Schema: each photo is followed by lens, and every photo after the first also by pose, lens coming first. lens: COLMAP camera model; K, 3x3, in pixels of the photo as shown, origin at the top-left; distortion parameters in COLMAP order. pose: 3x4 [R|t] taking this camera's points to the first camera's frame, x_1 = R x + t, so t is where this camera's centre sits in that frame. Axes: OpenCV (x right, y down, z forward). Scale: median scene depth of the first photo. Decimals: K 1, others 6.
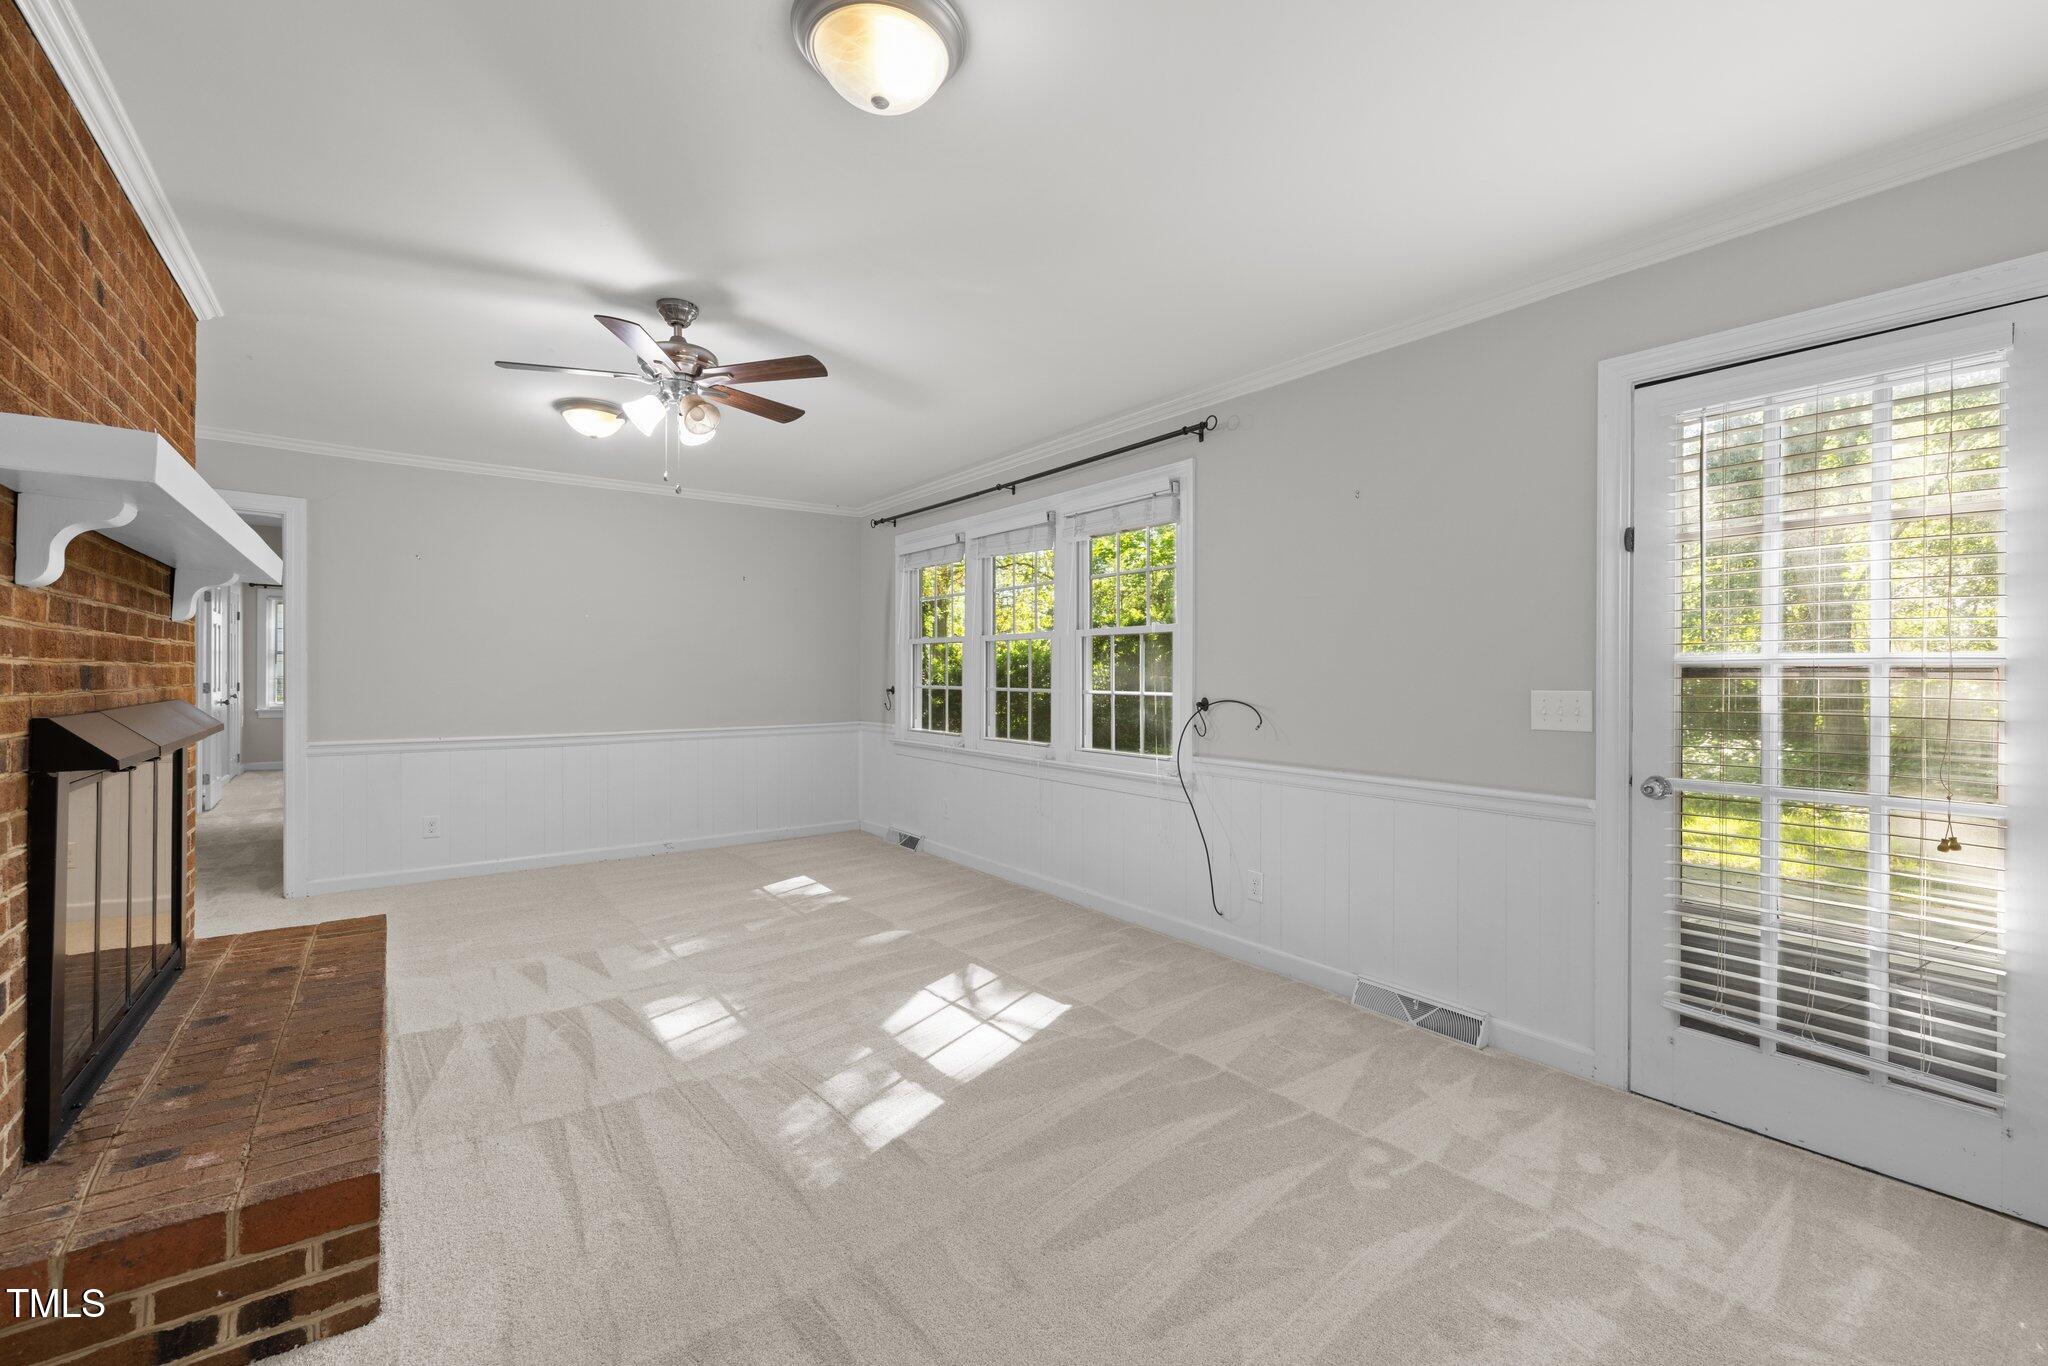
lens RADIAL K [[862.0, 0, 1022.1], [0, 862.0, 675.1], [0, 0, 1]] dist [0.002395, 0.000226]
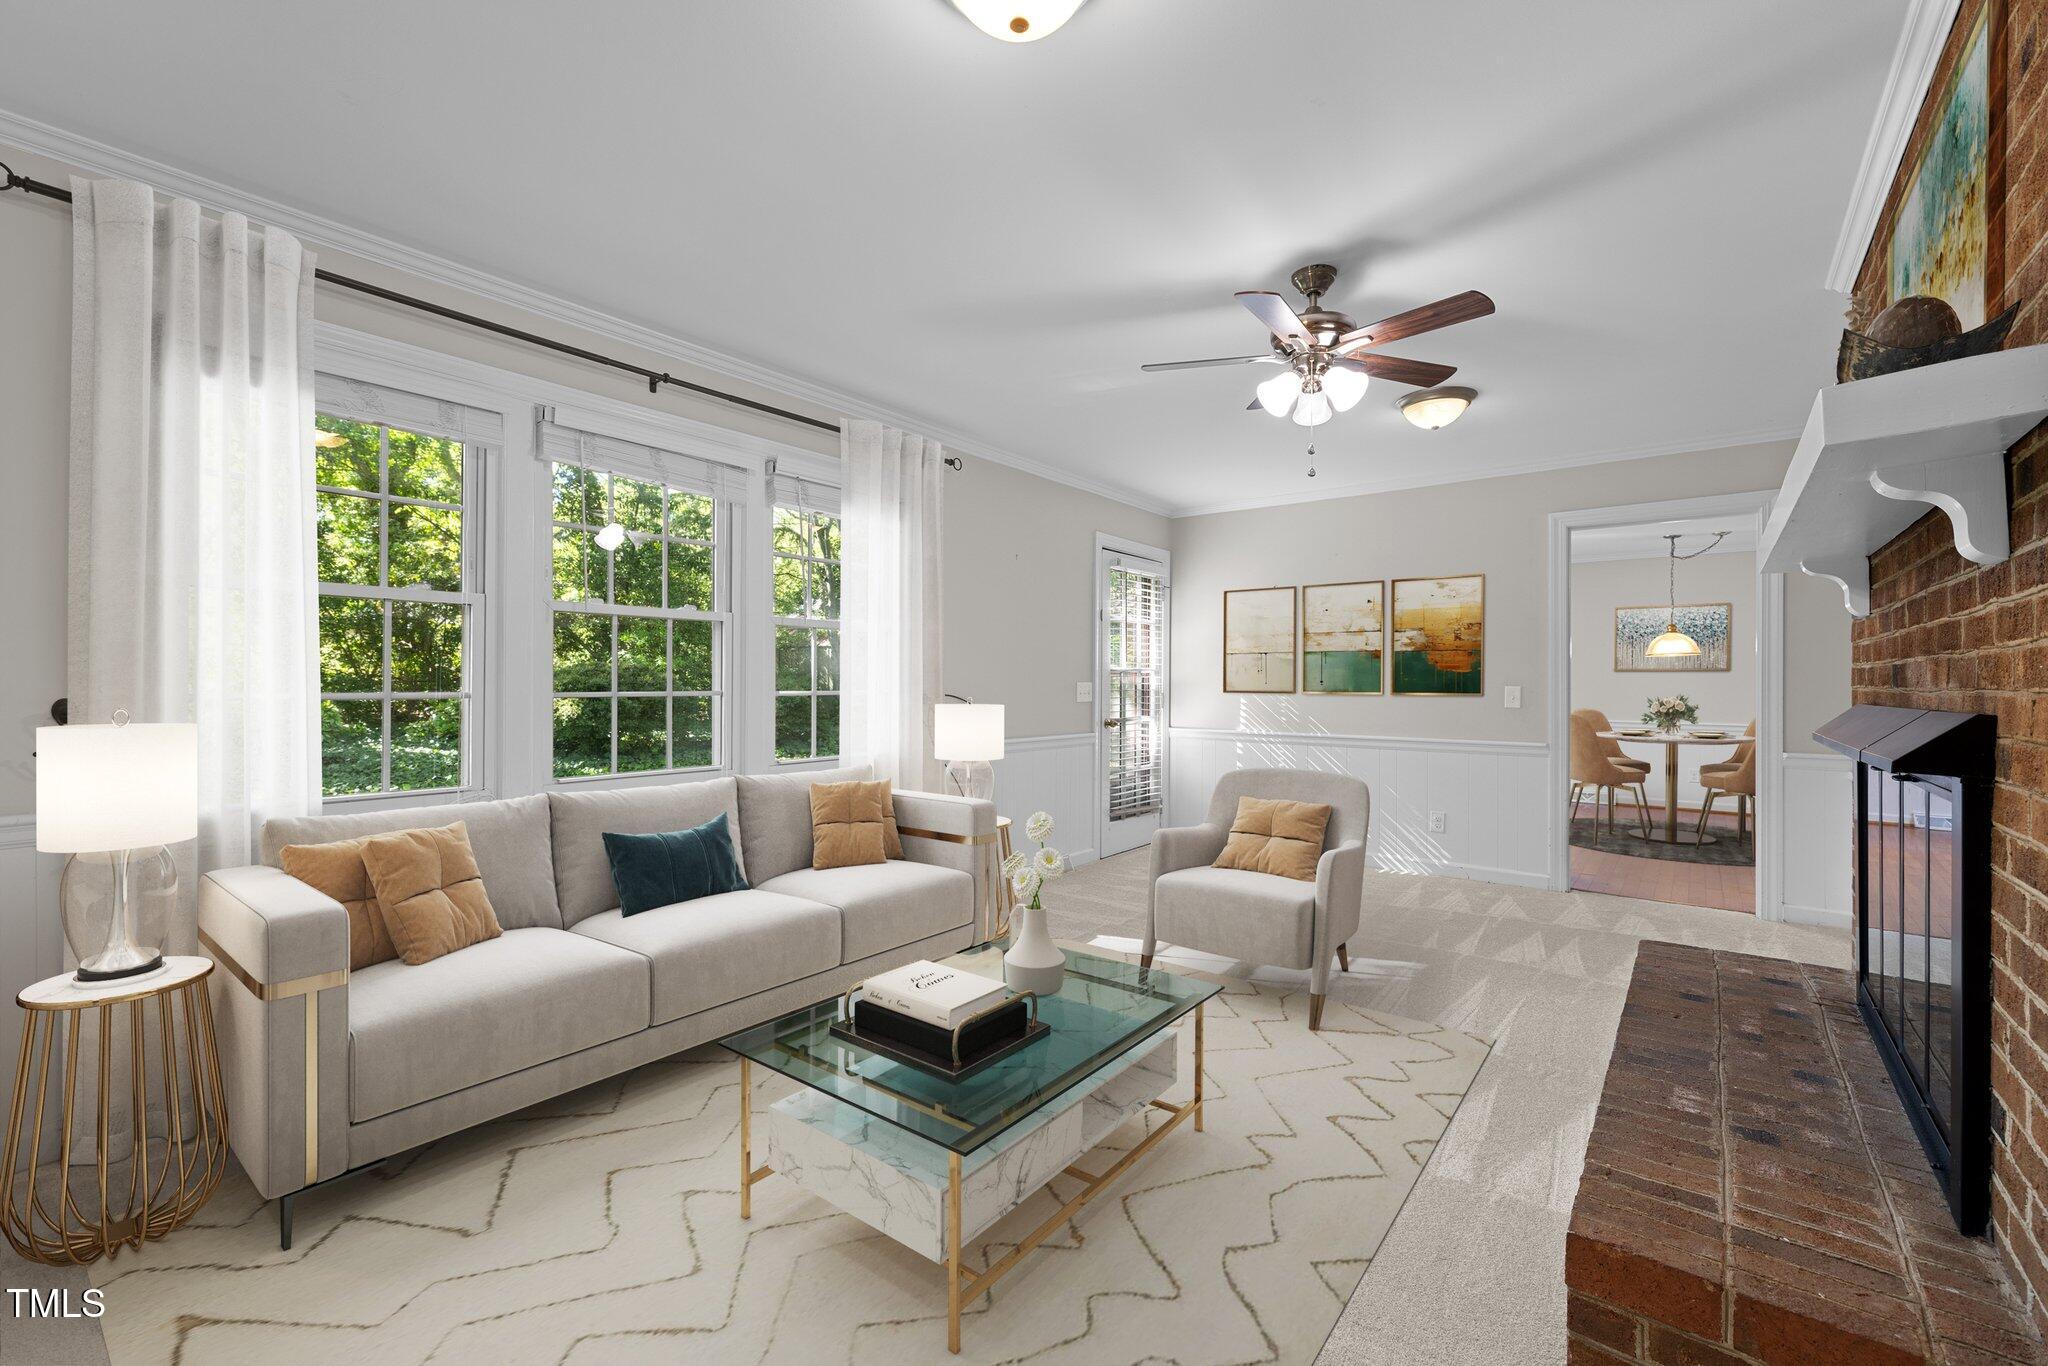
lens RADIAL K [[862.0, 0, 1018.4], [0, 862.0, 683.3], [0, 0, 1]] dist [0.002395, 0.000226]
pose [[-0.267624, -0.006931, 0.963499, -1.529486], [-0.005133, 0.999970, 0.005768, 0.010180], [-0.963510, -0.003402, -0.267651, 1.961868]]
